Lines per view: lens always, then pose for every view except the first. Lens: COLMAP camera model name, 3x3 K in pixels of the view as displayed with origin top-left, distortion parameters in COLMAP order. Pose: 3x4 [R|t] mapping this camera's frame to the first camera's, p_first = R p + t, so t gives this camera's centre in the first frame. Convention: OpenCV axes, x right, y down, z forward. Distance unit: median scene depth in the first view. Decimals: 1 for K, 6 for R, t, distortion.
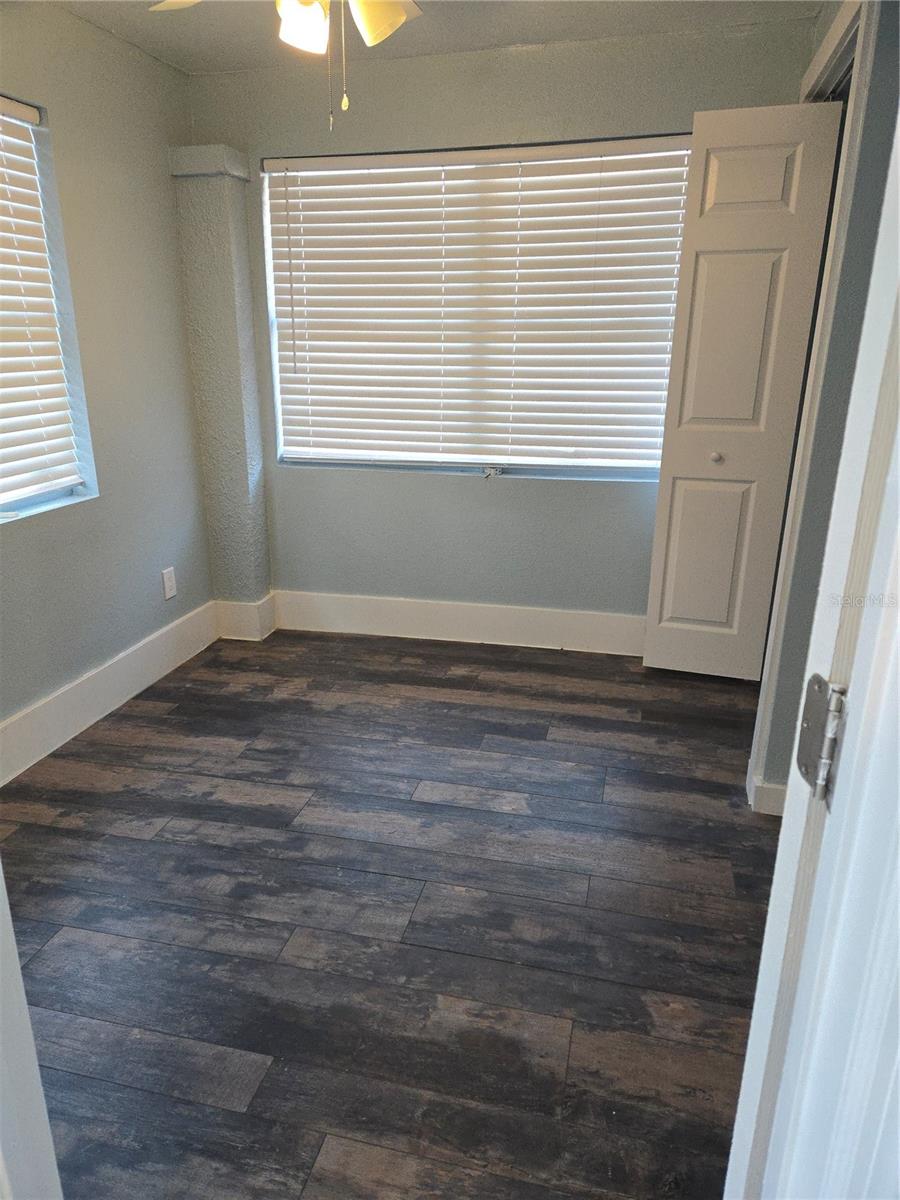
lens RADIAL K [[798.3, 0, 444.7], [0, 798.3, 598.9], [0, 0, 1]] dist [0.069296, -0.061481]
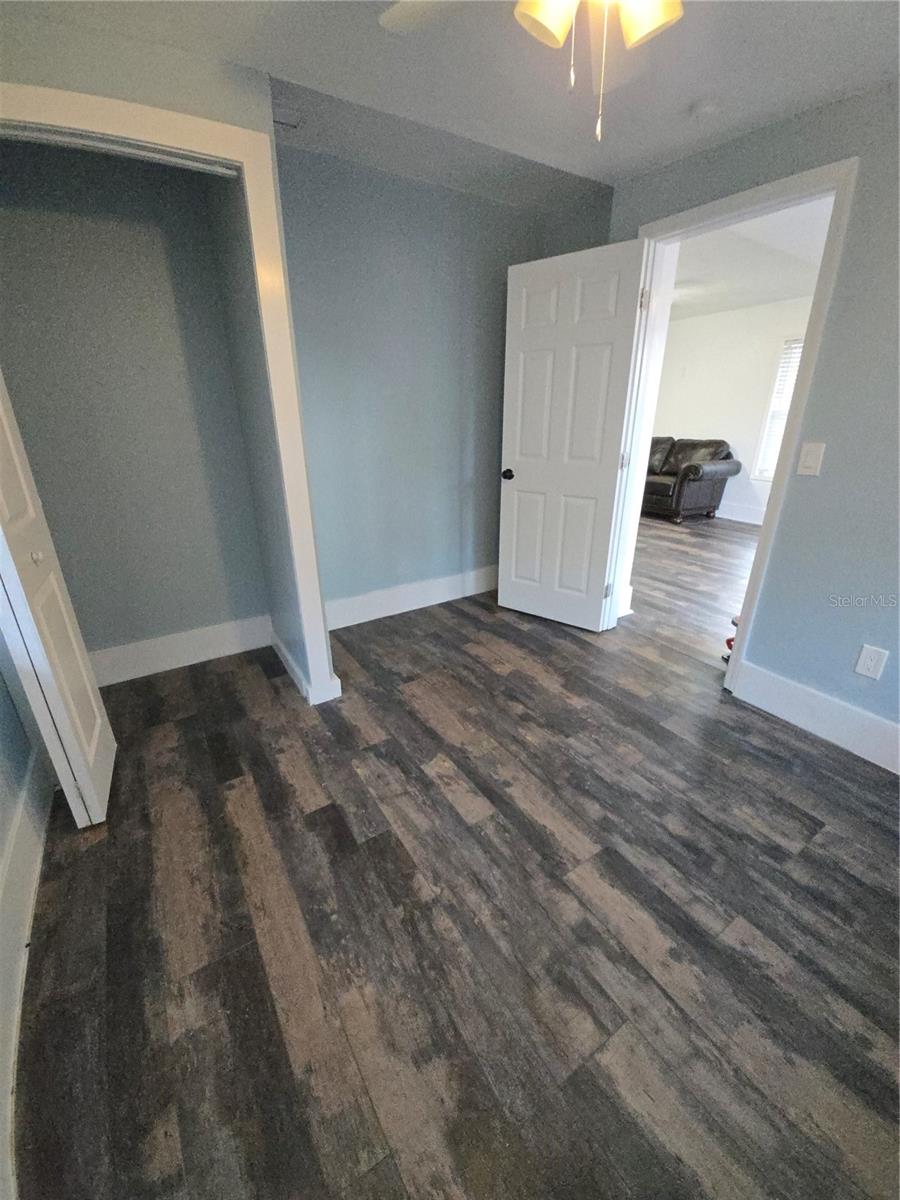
lens RADIAL K [[470.8, 0, 447.2], [0, 470.8, 600.6], [0, 0, 1]] dist [-0.010103, -0.004006]
pose [[-0.731627, -0.251897, 0.633458, -0.323235], [0.216978, 0.794855, 0.566680, -0.369586], [-0.646252, 0.552045, -0.526881, 1.164547]]
